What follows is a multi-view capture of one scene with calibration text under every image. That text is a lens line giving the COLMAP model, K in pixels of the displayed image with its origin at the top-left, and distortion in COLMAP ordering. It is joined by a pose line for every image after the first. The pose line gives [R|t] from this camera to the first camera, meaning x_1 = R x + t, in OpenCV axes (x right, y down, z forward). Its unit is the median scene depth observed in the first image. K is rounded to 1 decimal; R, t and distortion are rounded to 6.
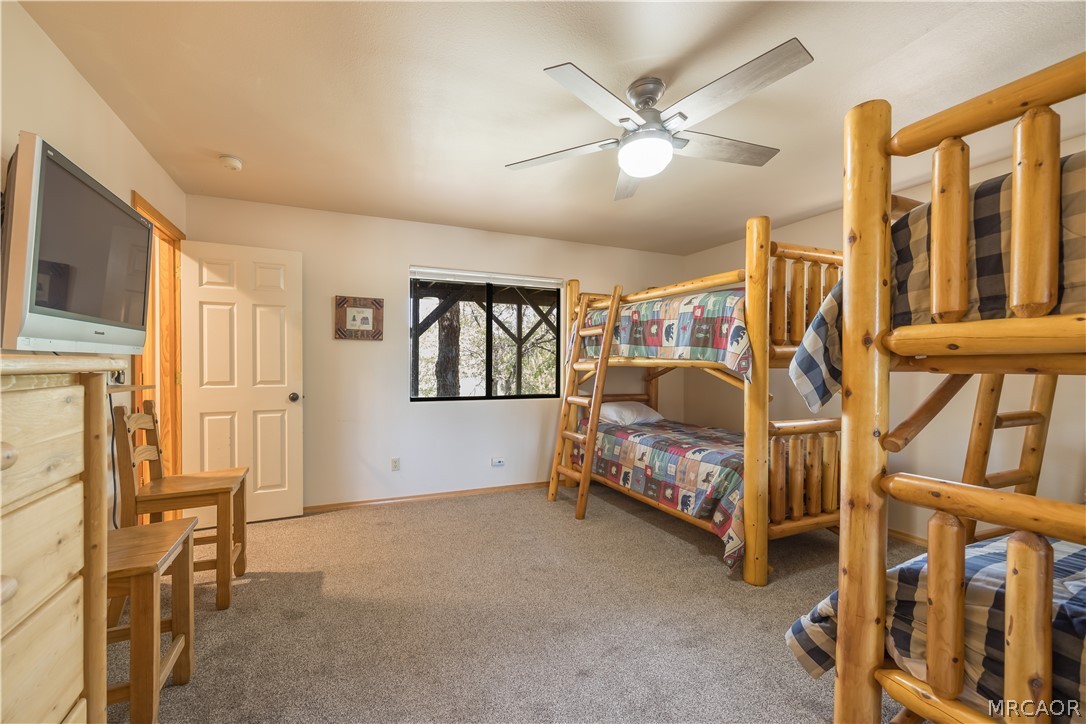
lens RADIAL K [[446.7, 0, 537.2], [0, 446.7, 363.8], [0, 0, 1]] dist [0.000726, 0.000042]
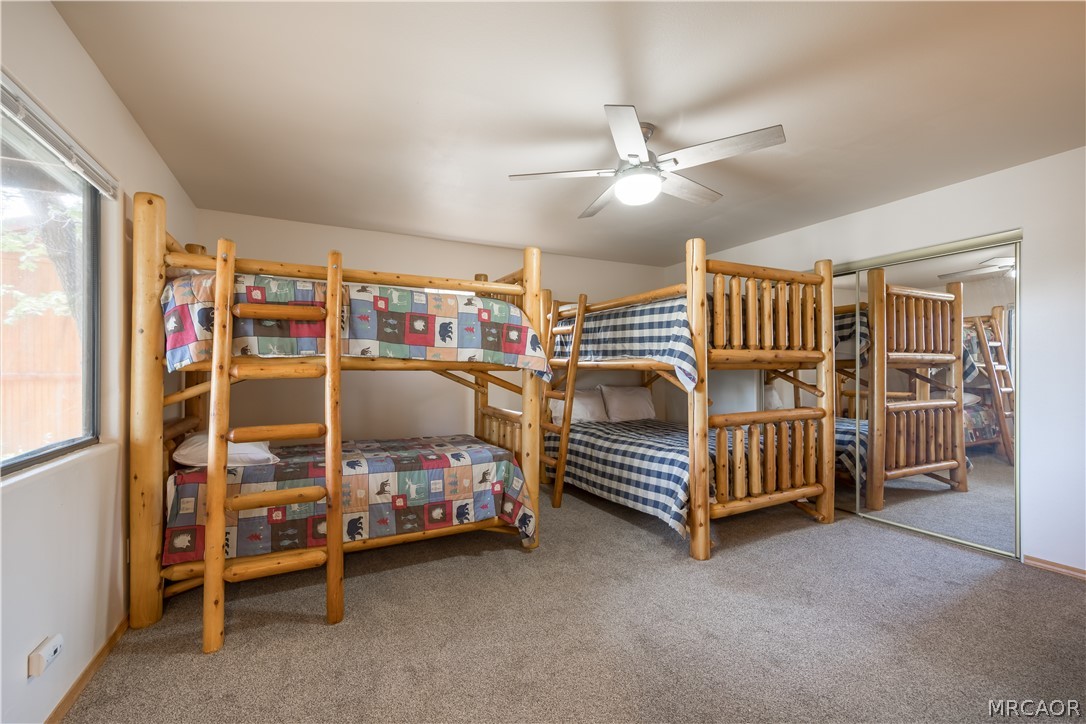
lens RADIAL K [[446.7, 0, 538.3], [0, 446.7, 364.8], [0, 0, 1]] dist [0.000726, 0.000042]
pose [[-0.041573, 0.005690, 0.999119, -0.607075], [0.002626, 0.999981, -0.005586, 0.001590], [-0.999132, 0.002392, -0.041587, 0.855424]]
